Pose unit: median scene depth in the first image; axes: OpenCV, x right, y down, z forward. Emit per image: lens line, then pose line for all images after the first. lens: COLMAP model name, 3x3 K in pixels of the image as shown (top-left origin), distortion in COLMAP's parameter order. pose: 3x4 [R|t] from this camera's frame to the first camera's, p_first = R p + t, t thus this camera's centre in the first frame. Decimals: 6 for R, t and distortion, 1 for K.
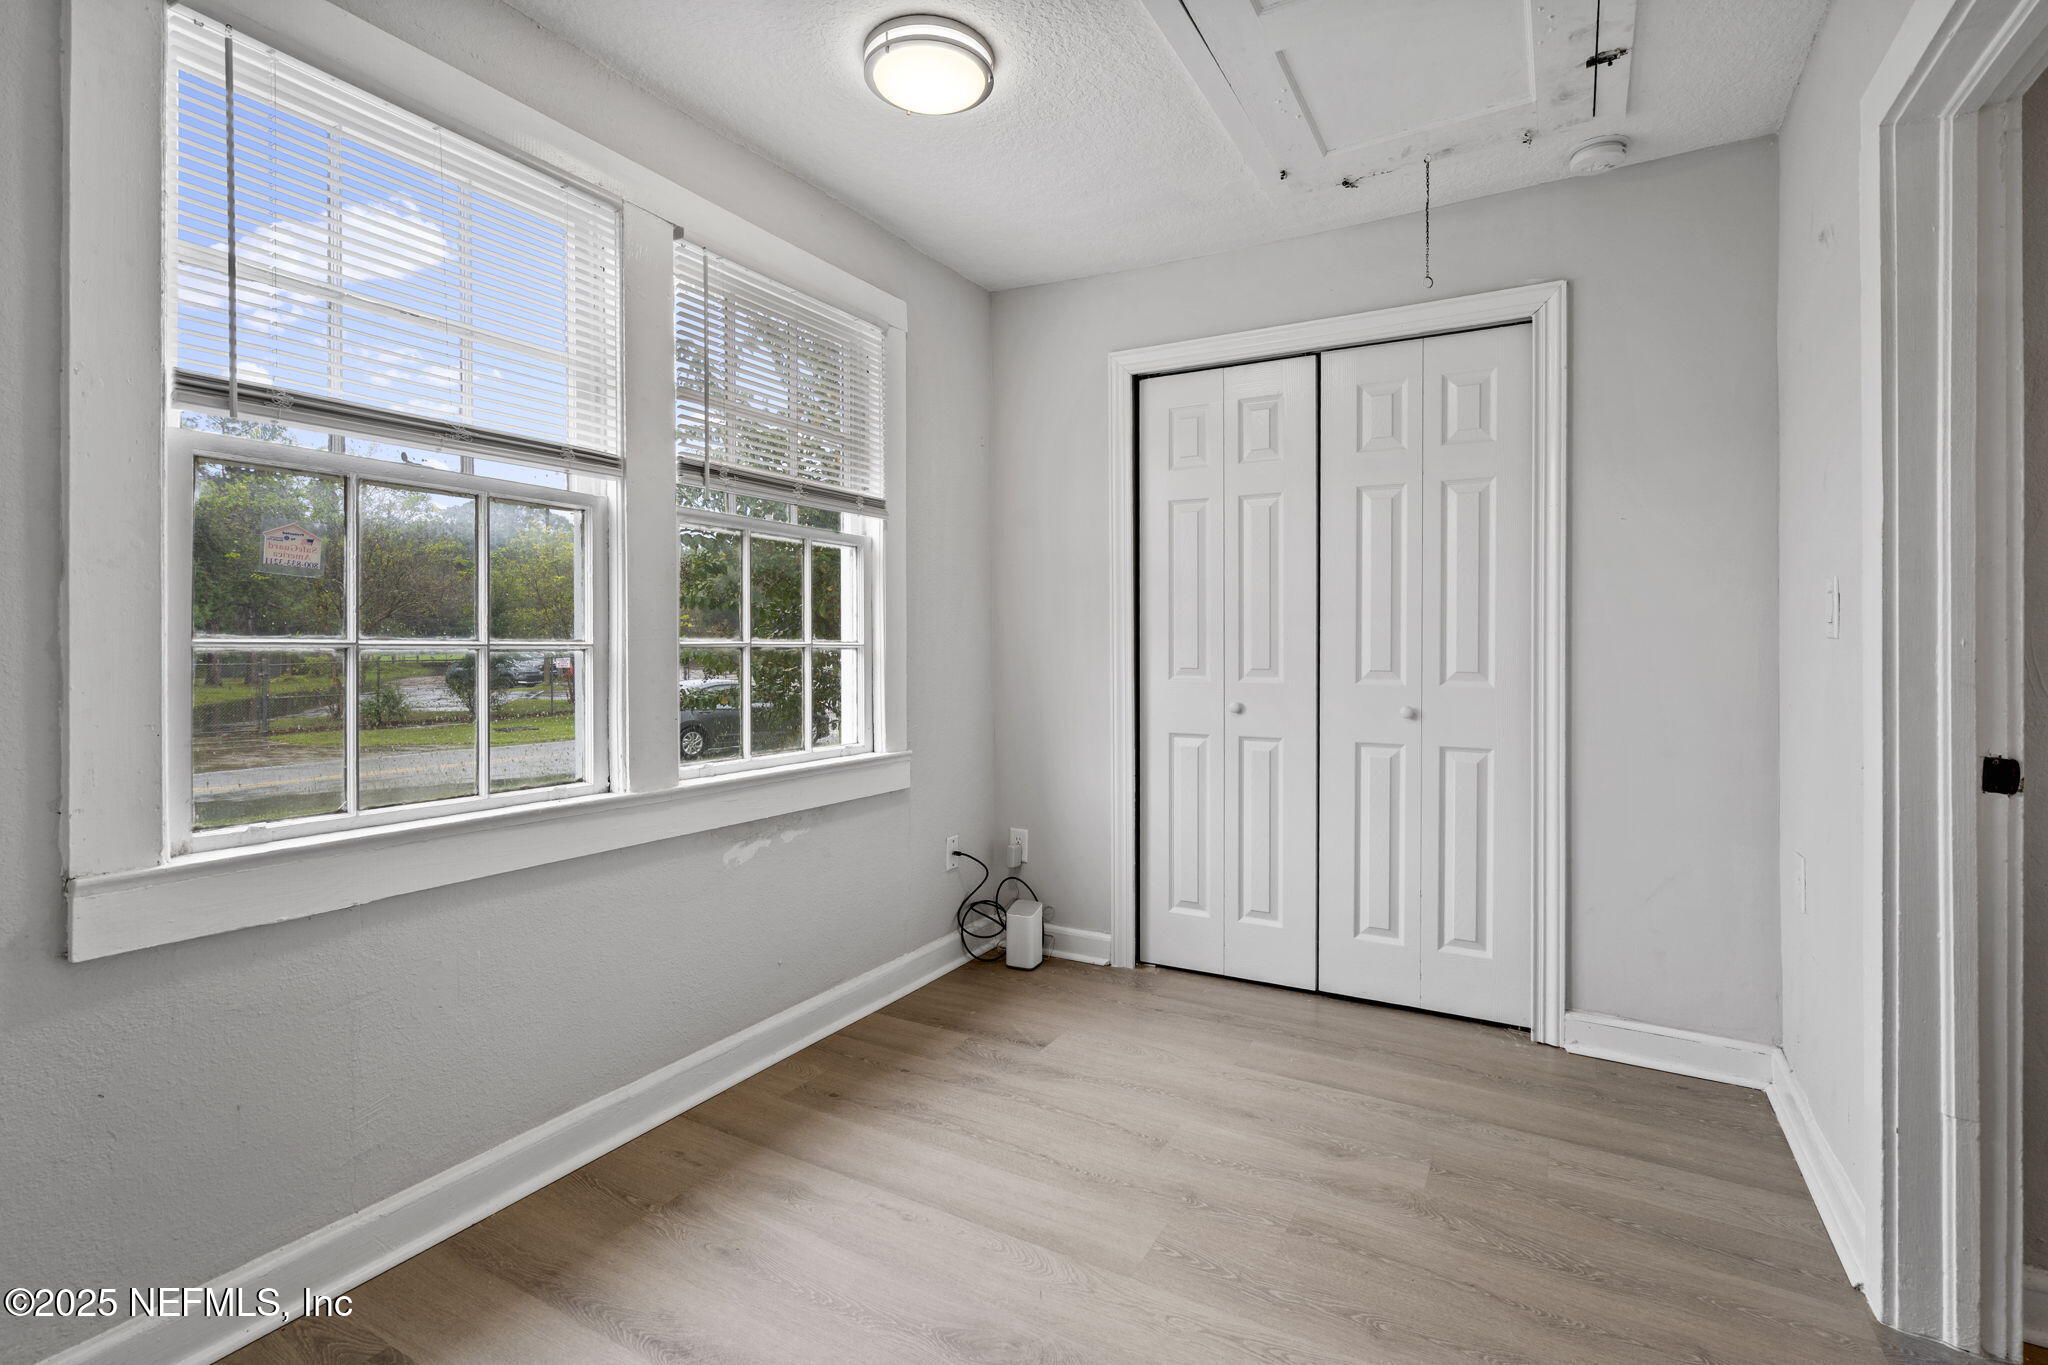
lens RADIAL K [[938.9, 0, 1029.1], [0, 938.9, 642.8], [0, 0, 1]] dist [-0.013753, 0.000316]
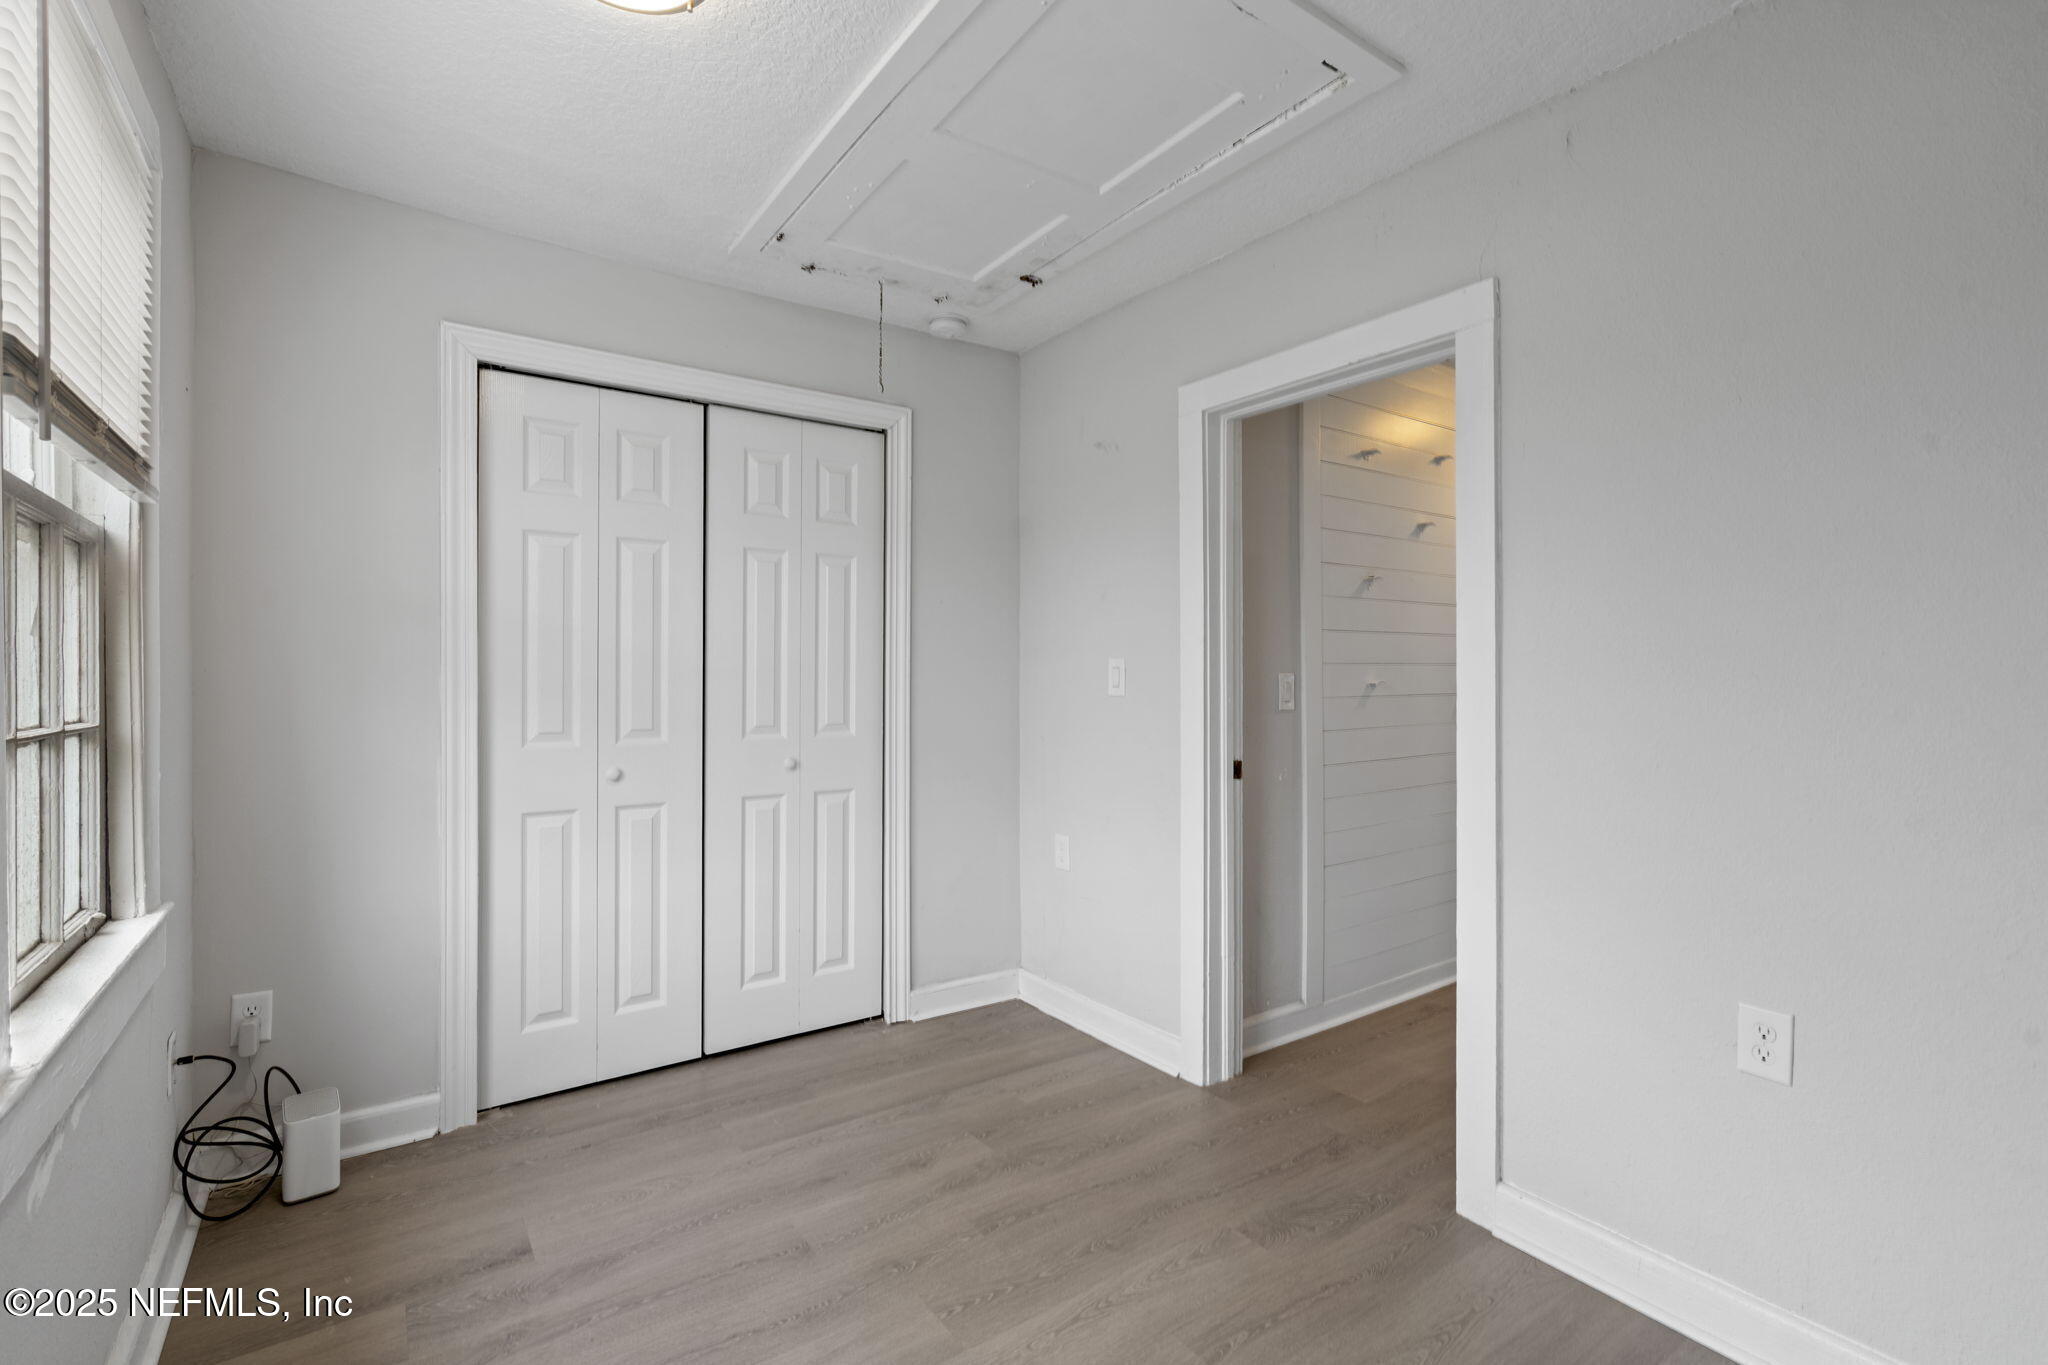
lens RADIAL K [[922.1, 0, 1034.3], [0, 922.1, 674.2], [0, 0, 1]] dist [-0.011995, -0.000614]
pose [[0.419810, -0.000795, 0.907612, -0.478815], [-0.000345, 0.999999, 0.001035, -0.032607], [-0.907612, -0.000748, 0.419810, 0.326010]]
